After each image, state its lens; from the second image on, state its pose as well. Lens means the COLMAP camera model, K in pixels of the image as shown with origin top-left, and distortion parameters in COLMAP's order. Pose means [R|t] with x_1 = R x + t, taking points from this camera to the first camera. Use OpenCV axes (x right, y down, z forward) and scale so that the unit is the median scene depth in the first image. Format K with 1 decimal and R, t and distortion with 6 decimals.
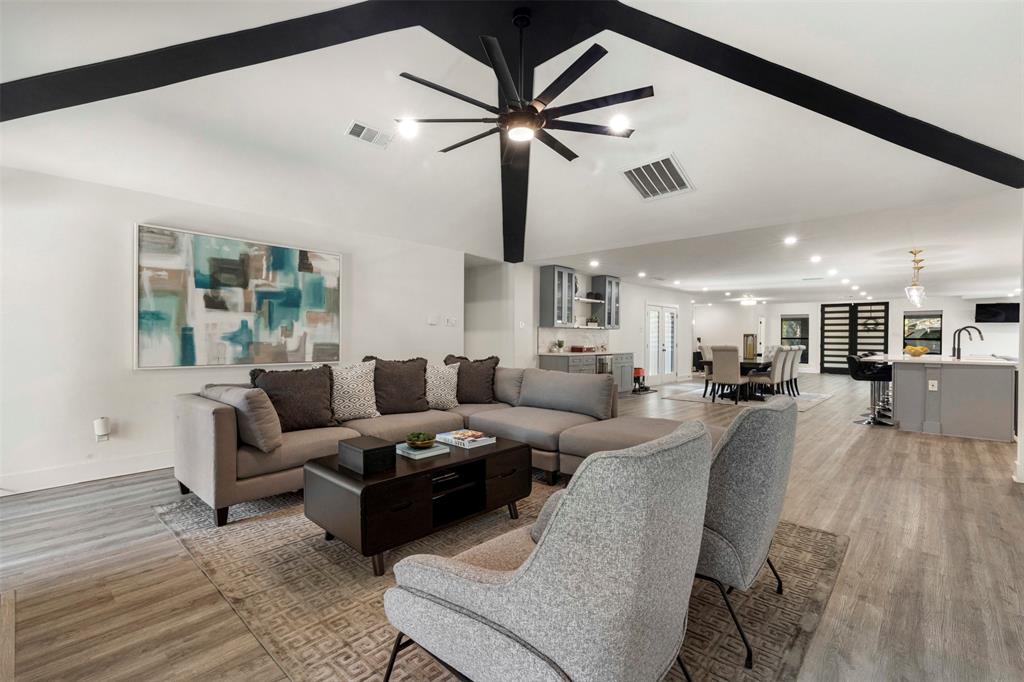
lens RADIAL K [[461.5, 0, 513.0], [0, 461.5, 338.5], [0, 0, 1]] dist [-0.000249, -0.000106]
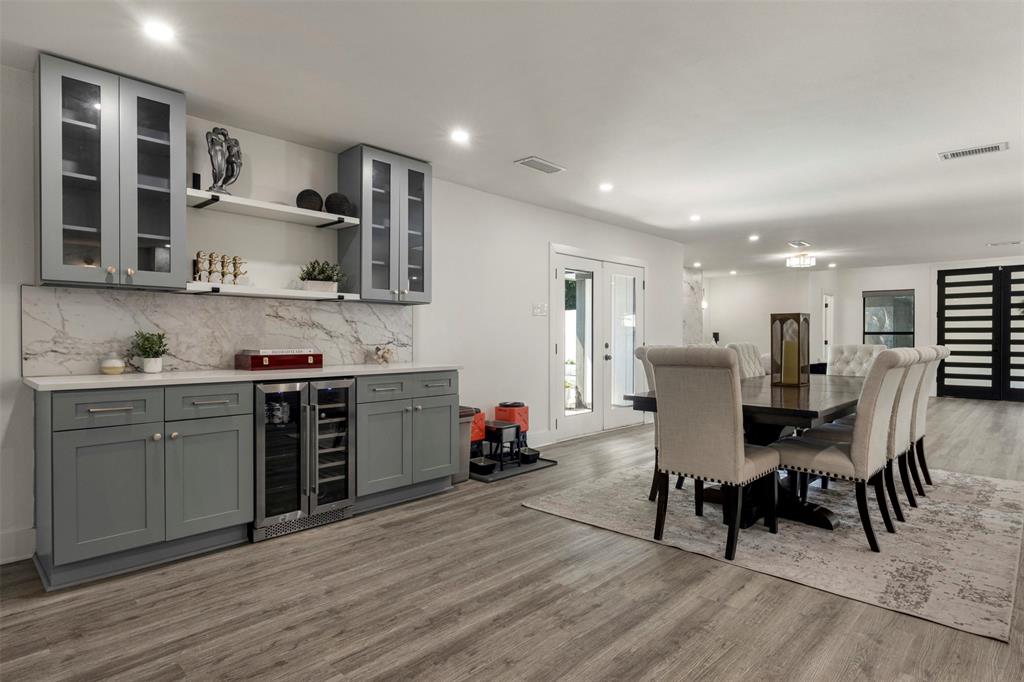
lens RADIAL K [[568.3, 0, 512.0], [0, 568.3, 341.0], [0, 0, 1]] dist [0.004915, 0.001759]
pose [[0.999859, -0.004961, -0.016068, 0.183288], [0.005016, 0.999982, 0.003384, 0.005084], [0.016051, -0.003464, 0.999865, 0.333978]]
